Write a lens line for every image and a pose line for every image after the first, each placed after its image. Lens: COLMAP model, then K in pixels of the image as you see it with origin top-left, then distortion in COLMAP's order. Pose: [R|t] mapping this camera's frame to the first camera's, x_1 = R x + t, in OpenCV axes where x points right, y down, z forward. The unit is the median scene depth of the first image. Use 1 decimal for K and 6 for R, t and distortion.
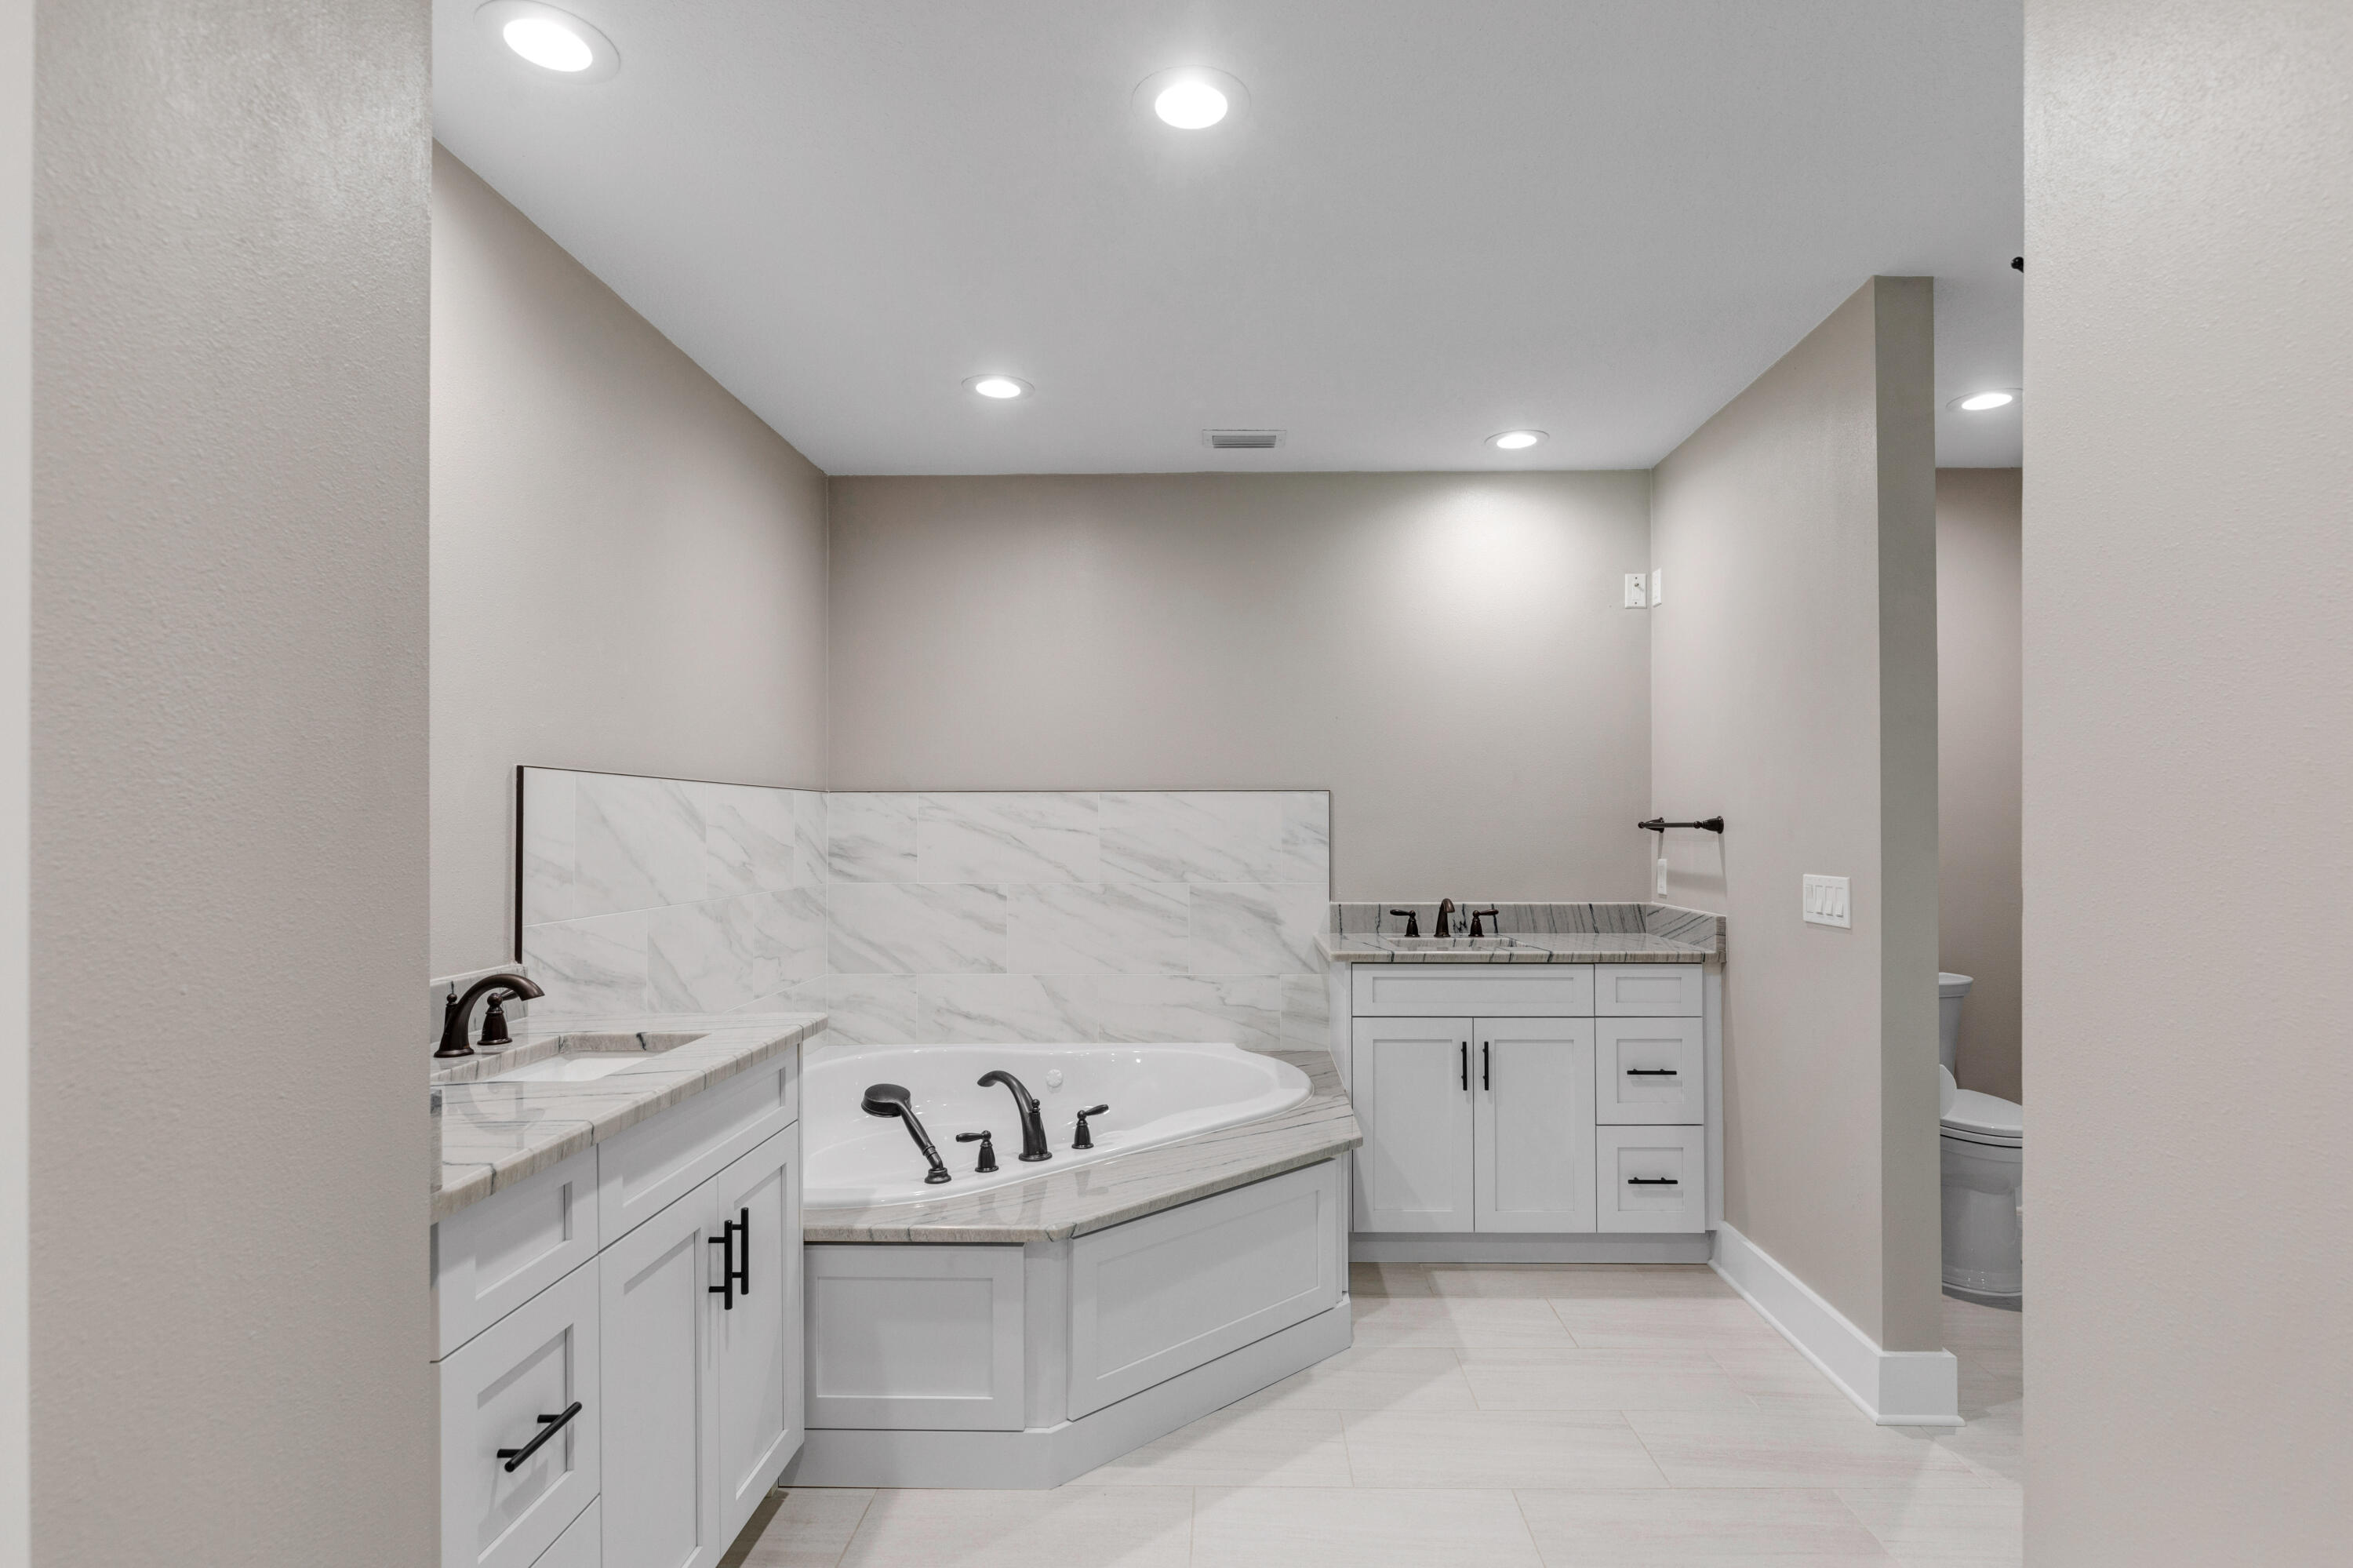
lens RADIAL K [[1148.6, 0, 1198.8], [0, 1148.6, 800.6], [0, 0, 1]] dist [0.004173, -0.000483]
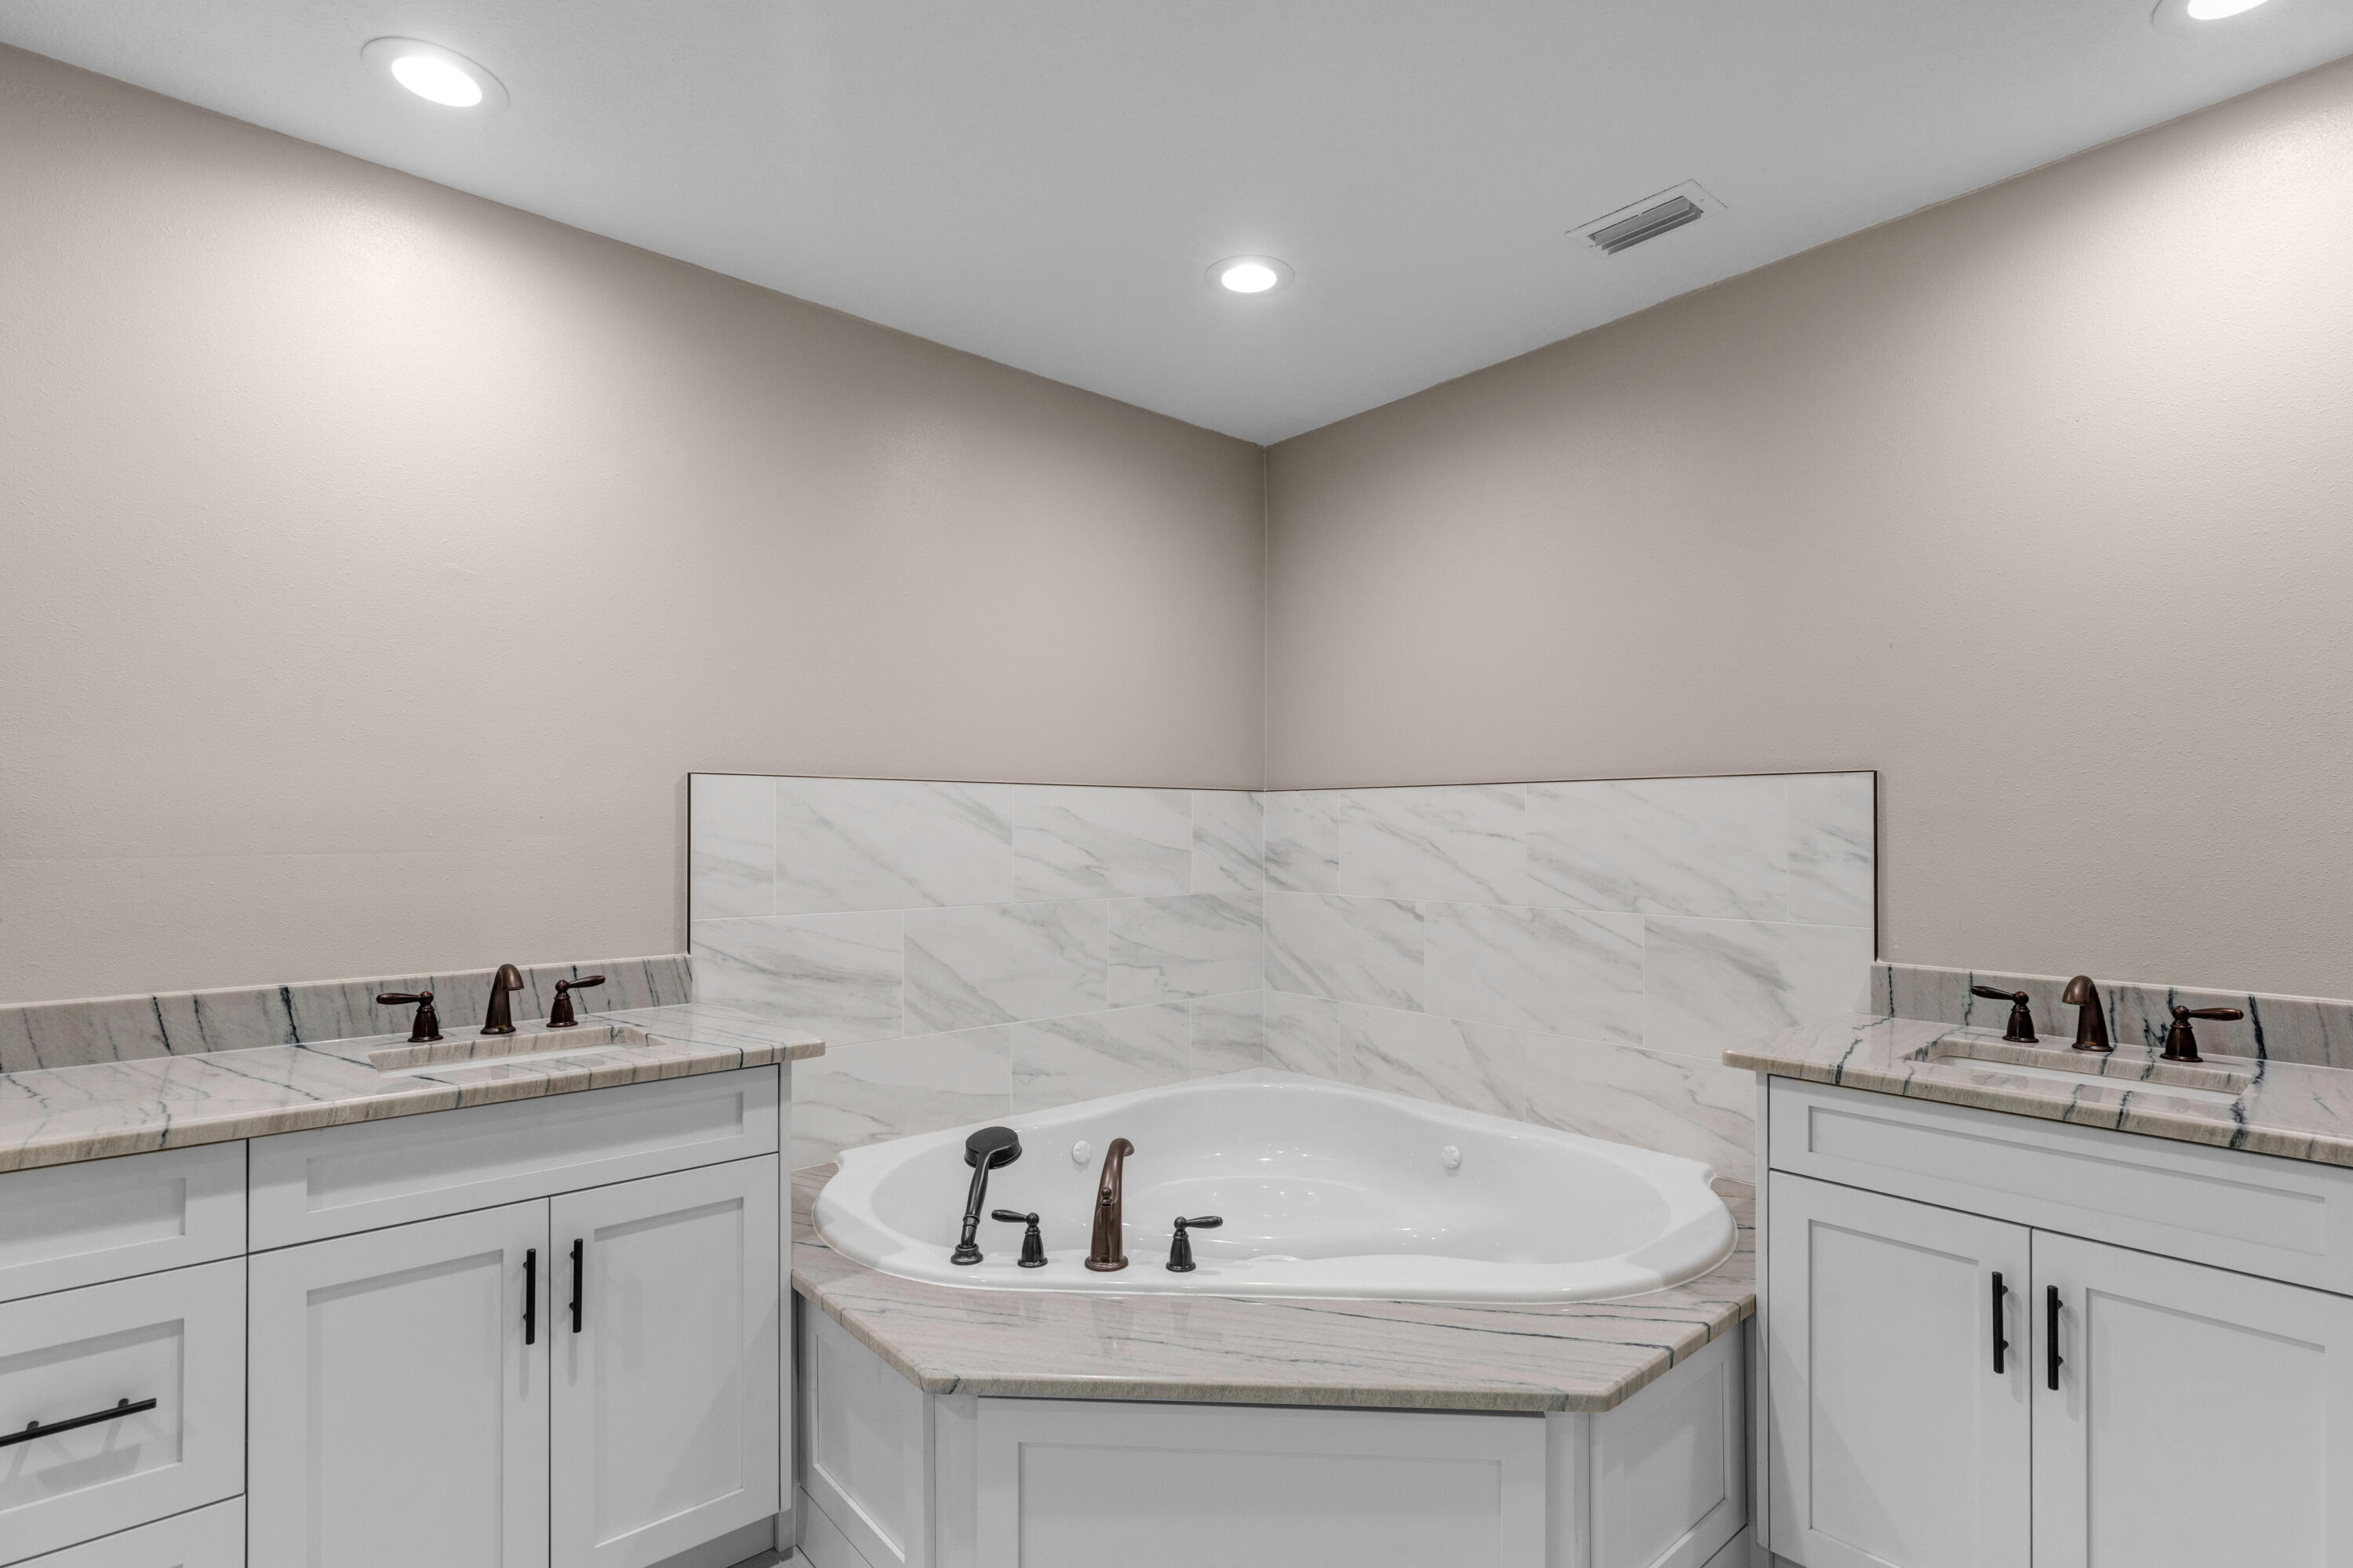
lens RADIAL K [[1103.9, 0, 1209.3], [0, 1103.9, 818.4], [0, 0, 1]] dist [0.005091, -0.000111]
pose [[0.686050, -0.003095, -0.727548, 0.291900], [0.013512, 0.999873, 0.008488, 0.006313], [0.727429, -0.015654, 0.686004, 0.367095]]
